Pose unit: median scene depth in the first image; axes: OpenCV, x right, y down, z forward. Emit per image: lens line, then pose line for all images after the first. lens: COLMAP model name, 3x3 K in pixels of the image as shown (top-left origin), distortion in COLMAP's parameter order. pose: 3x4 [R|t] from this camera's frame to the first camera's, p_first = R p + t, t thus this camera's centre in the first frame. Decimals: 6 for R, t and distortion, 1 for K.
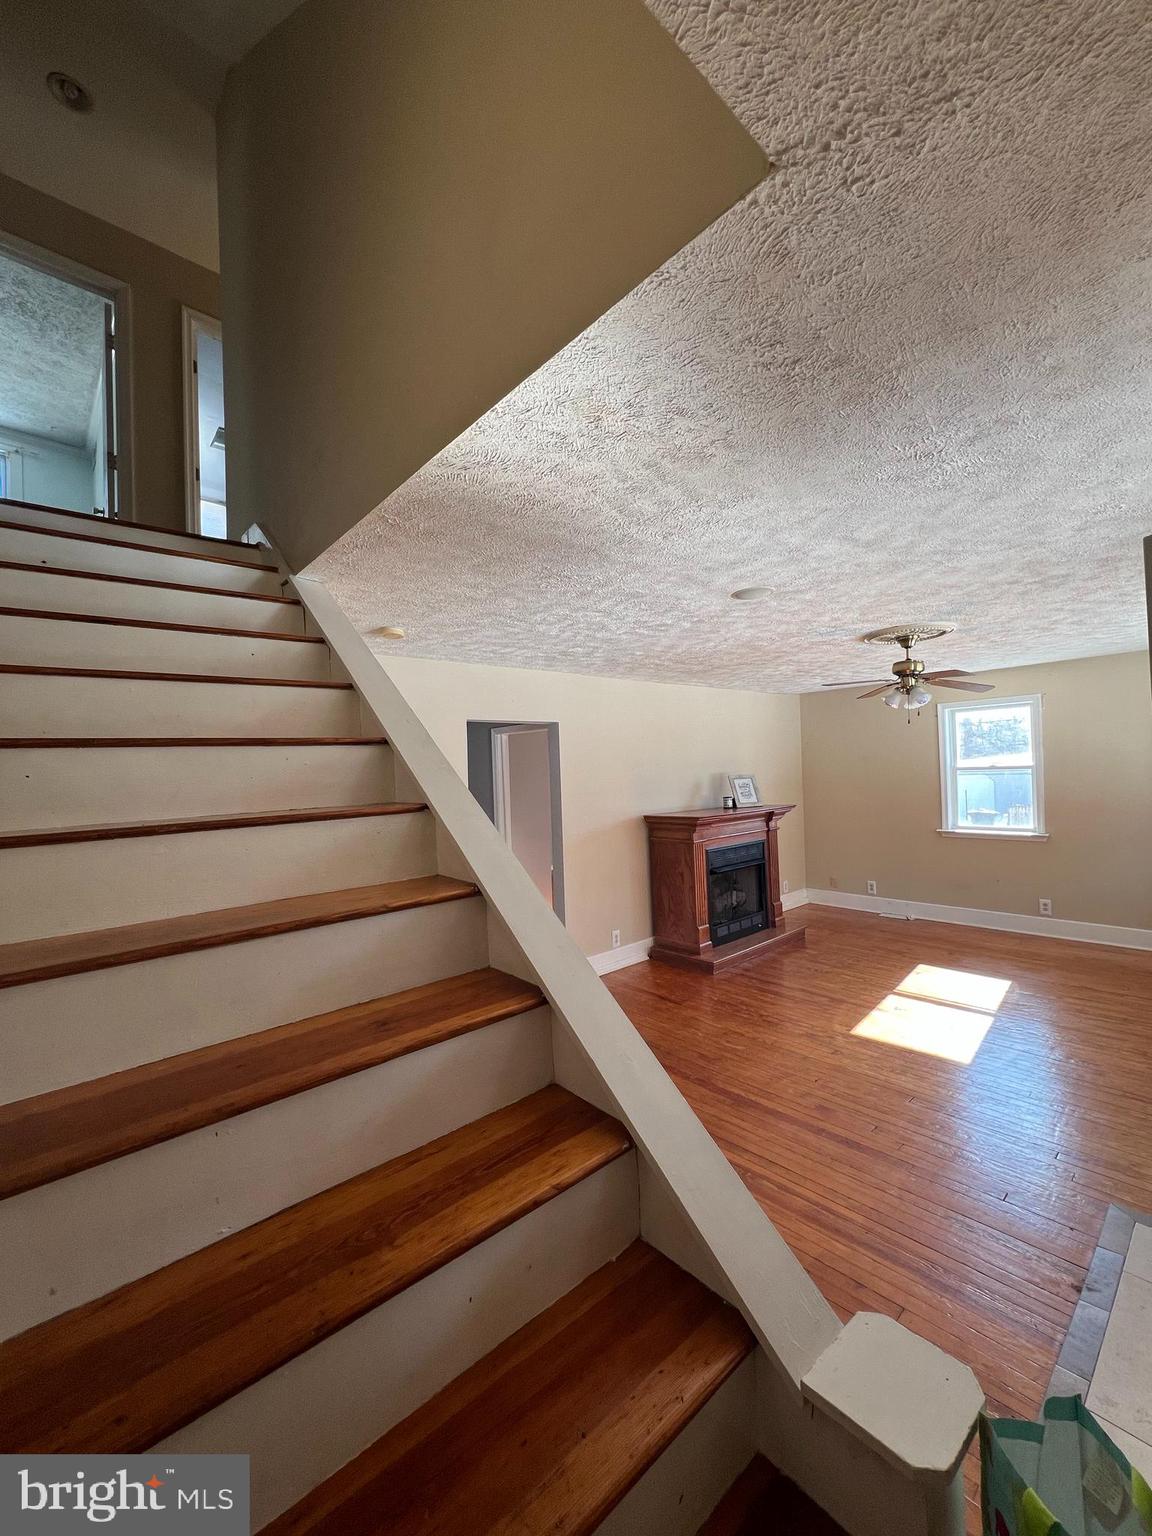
lens RADIAL K [[622.5, 0, 580.7], [0, 622.5, 769.6], [0, 0, 1]] dist [-0.002193, -0.000074]
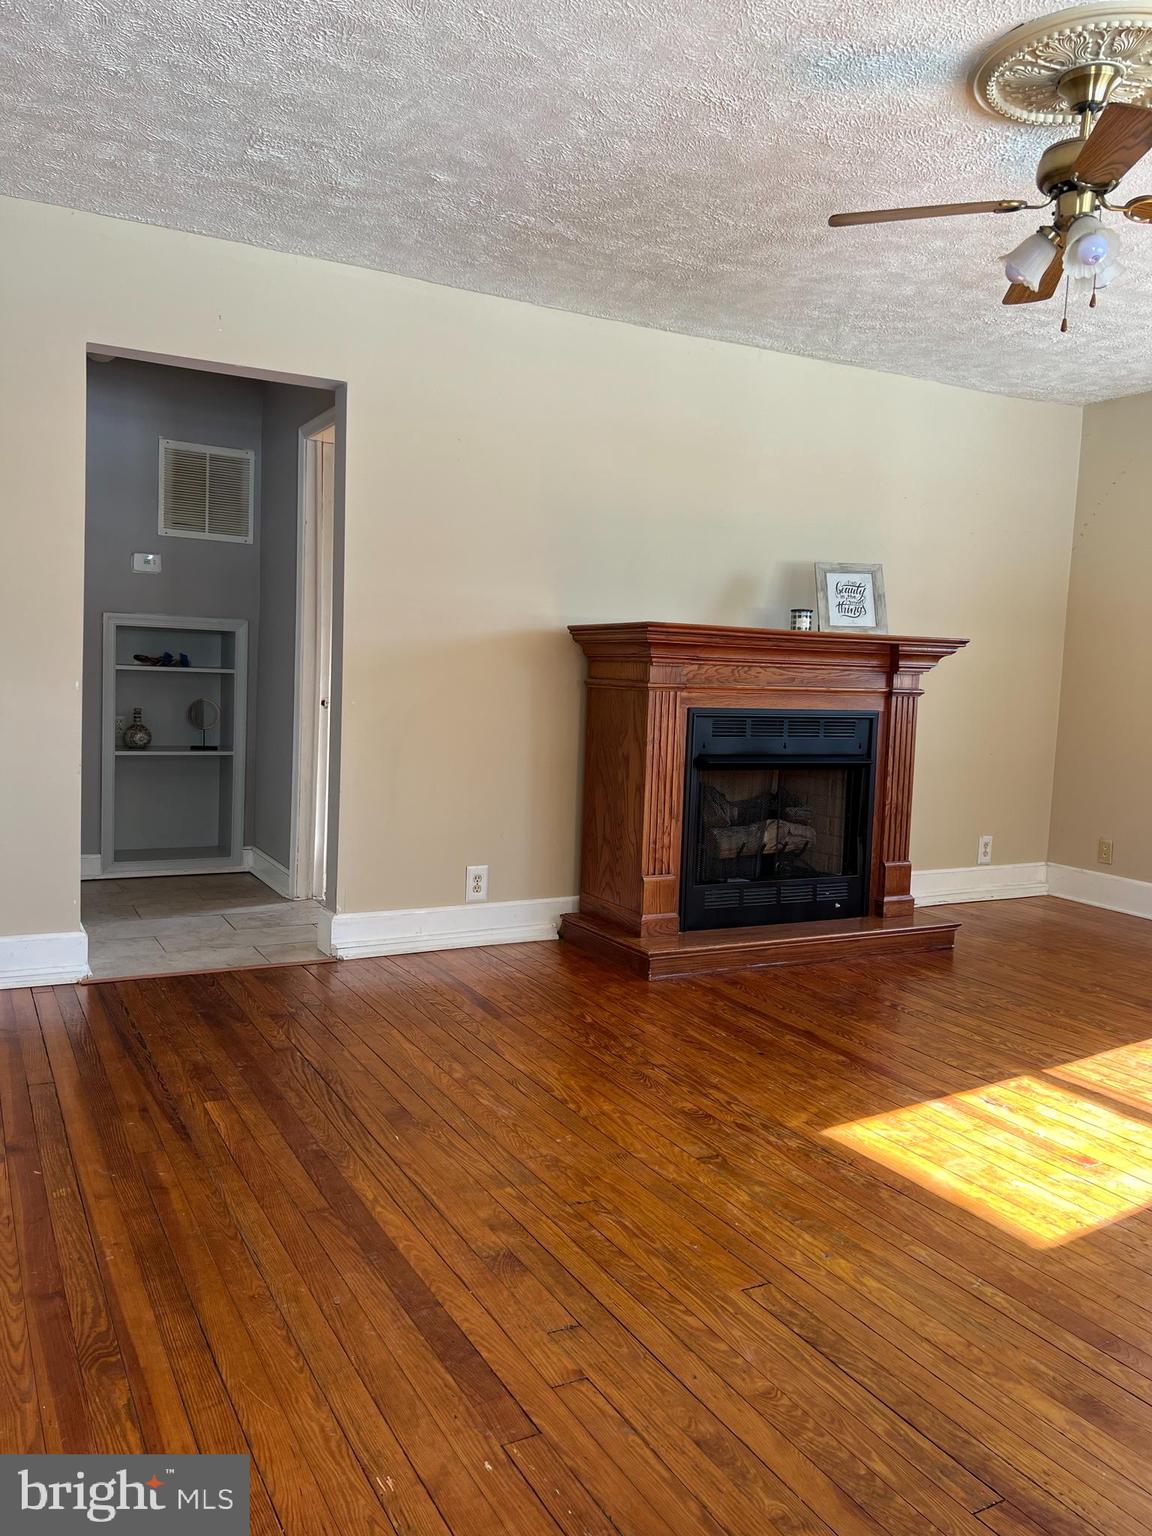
lens RADIAL K [[1156.3, 0, 571.5], [0, 1156.3, 762.6], [0, 0, 1]] dist [0.008874, 0.000468]
pose [[0.967084, 0.093974, -0.236471, 0.304307], [-0.073153, 0.992752, 0.095349, 0.091638], [0.243717, -0.074912, 0.966949, 0.185322]]
